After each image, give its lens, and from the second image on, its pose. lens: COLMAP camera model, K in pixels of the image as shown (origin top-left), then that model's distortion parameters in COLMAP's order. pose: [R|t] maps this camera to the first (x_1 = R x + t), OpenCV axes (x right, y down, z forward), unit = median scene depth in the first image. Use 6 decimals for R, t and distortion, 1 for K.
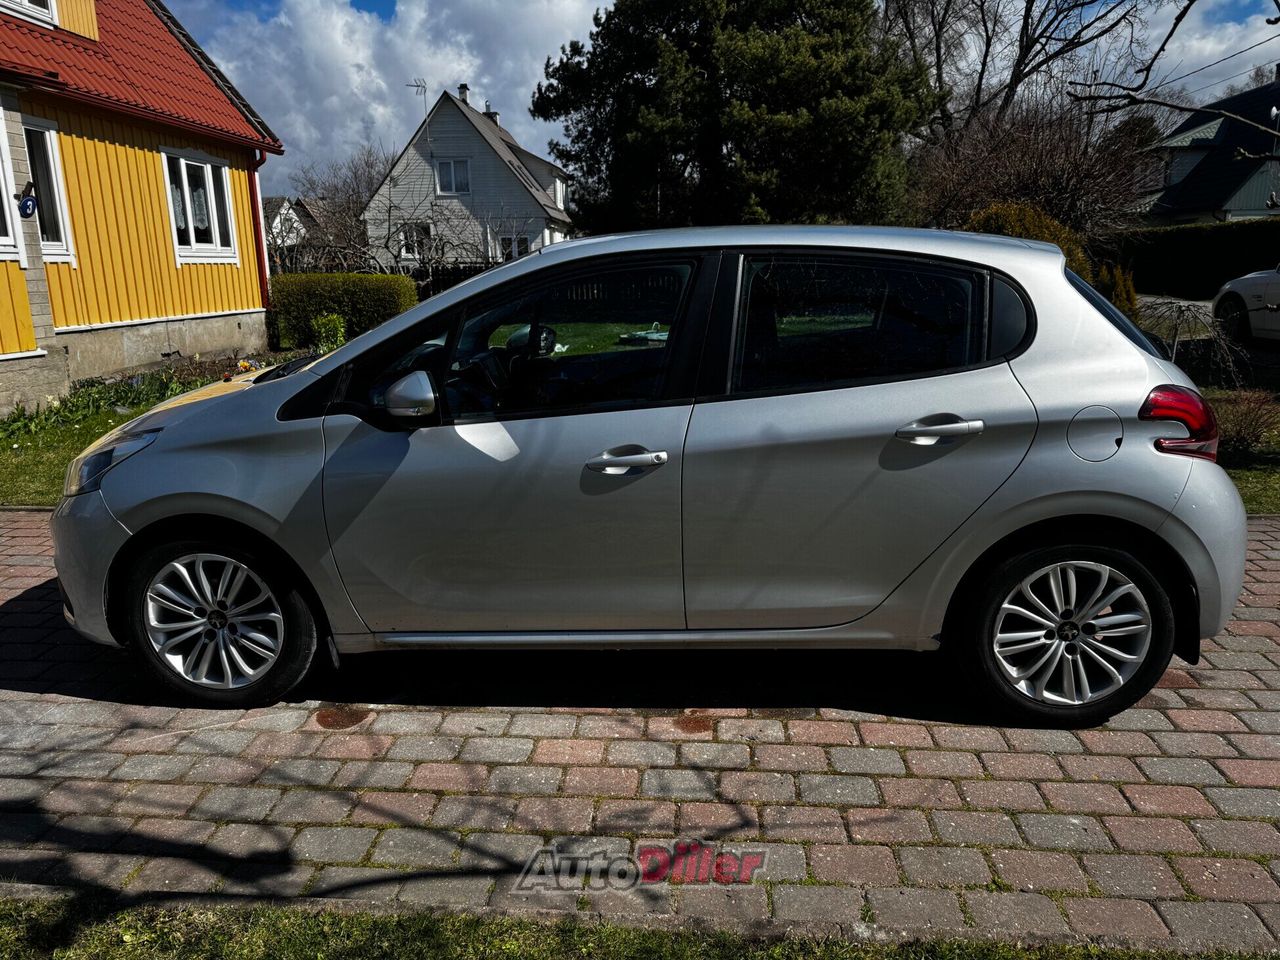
lens RADIAL K [[904.8, 0, 639.3], [0, 904.8, 478.6], [0, 0, 1]] dist [0.019002, -0.028221]
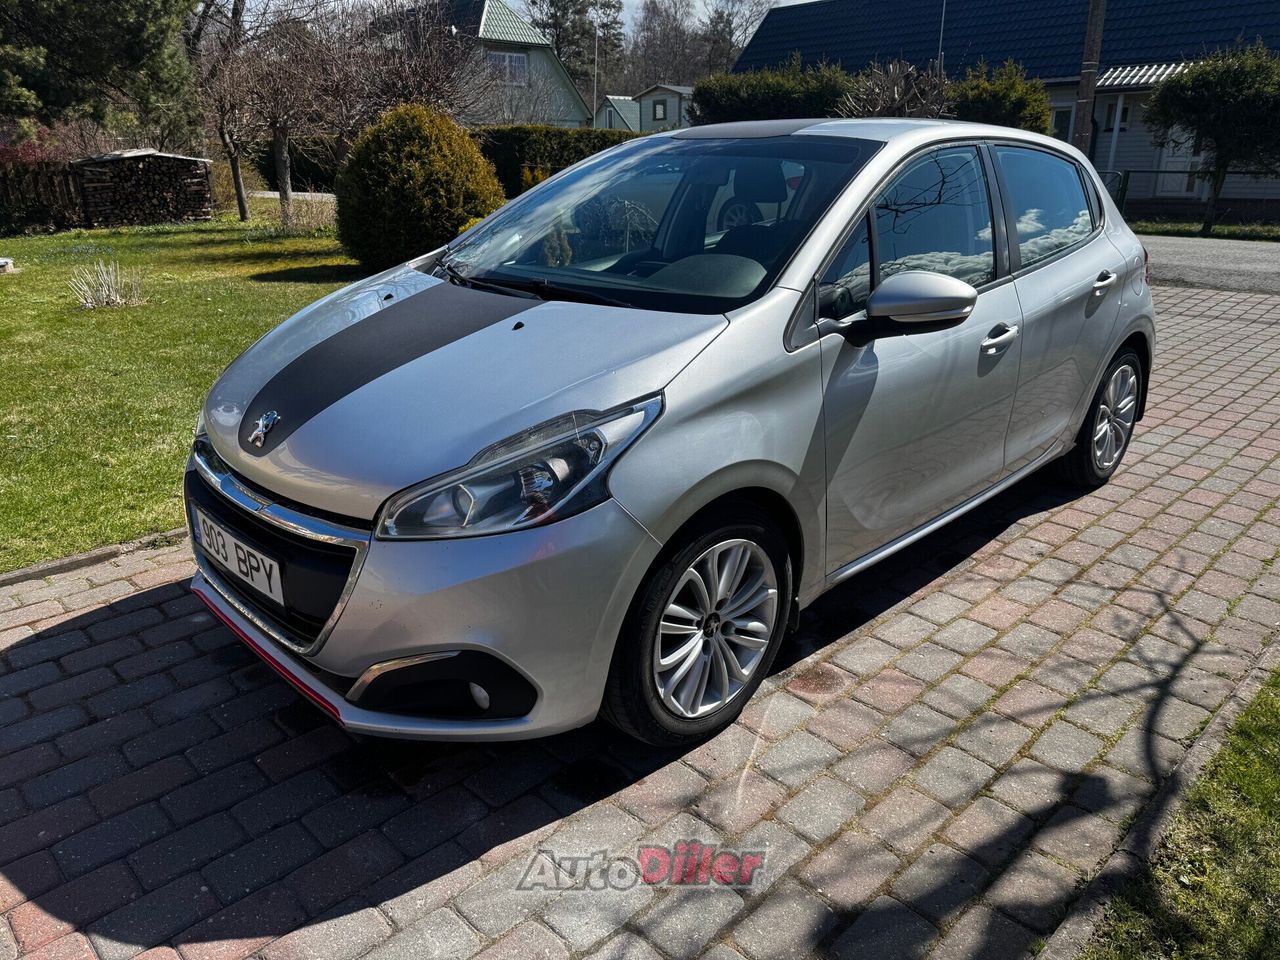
lens RADIAL K [[904.8, 0, 645.6], [0, 904.8, 470.6], [0, 0, 1]] dist [0.019002, -0.028221]
pose [[0.662932, -0.235763, 0.710589, -1.080798], [0.172330, 0.971690, 0.161621, -0.112229], [-0.728577, 0.015312, 0.684793, 0.550835]]
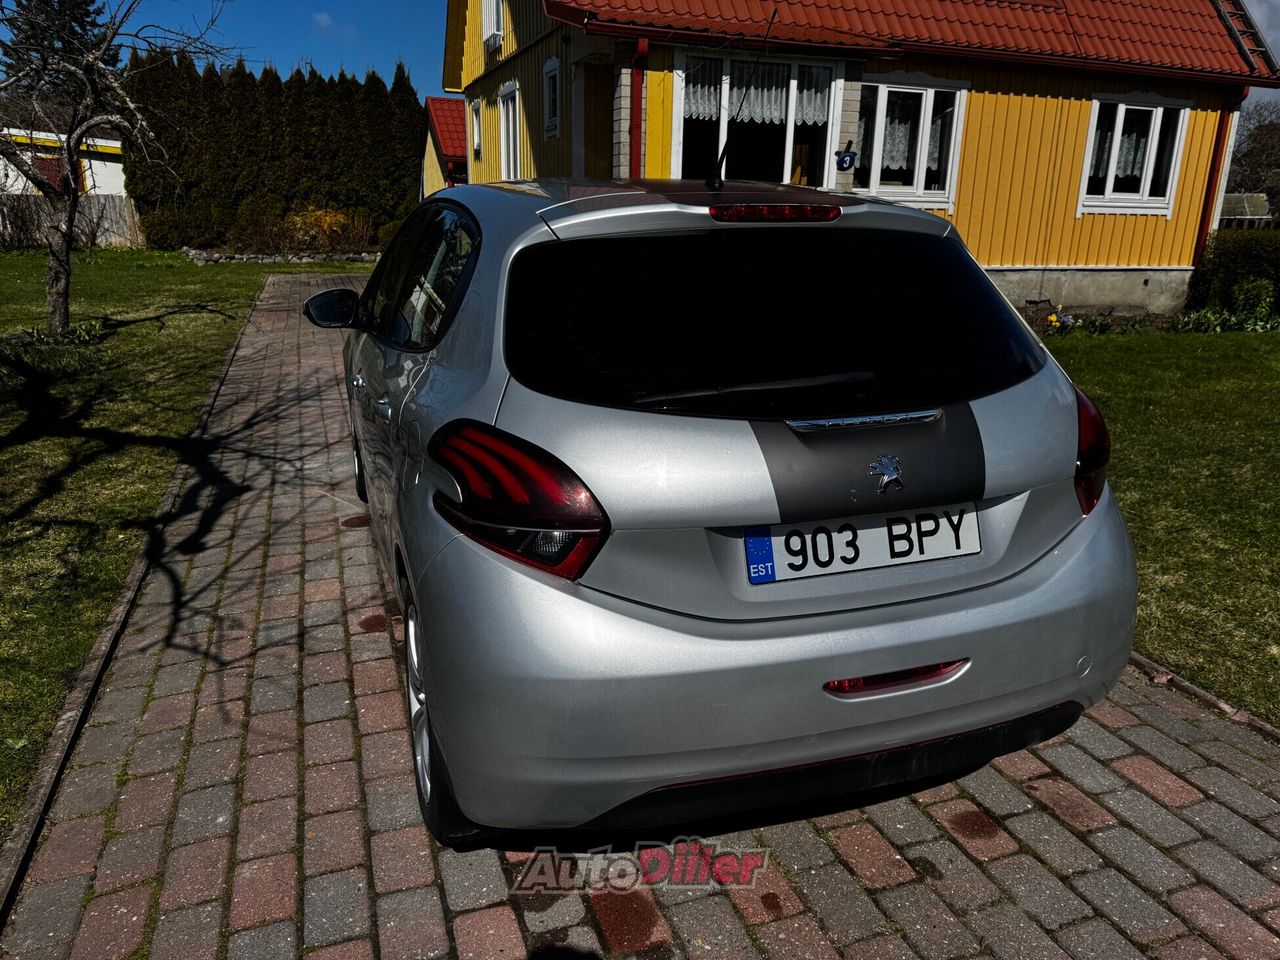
lens RADIAL K [[904.8, 0, 642.1], [0, 904.8, 476.6], [0, 0, 1]] dist [0.019002, -0.028221]
pose [[0.399501, 0.283901, -0.871665, 1.195847], [-0.237581, 0.950416, 0.200662, -0.227987], [0.885412, 0.126927, 0.447141, 0.789640]]
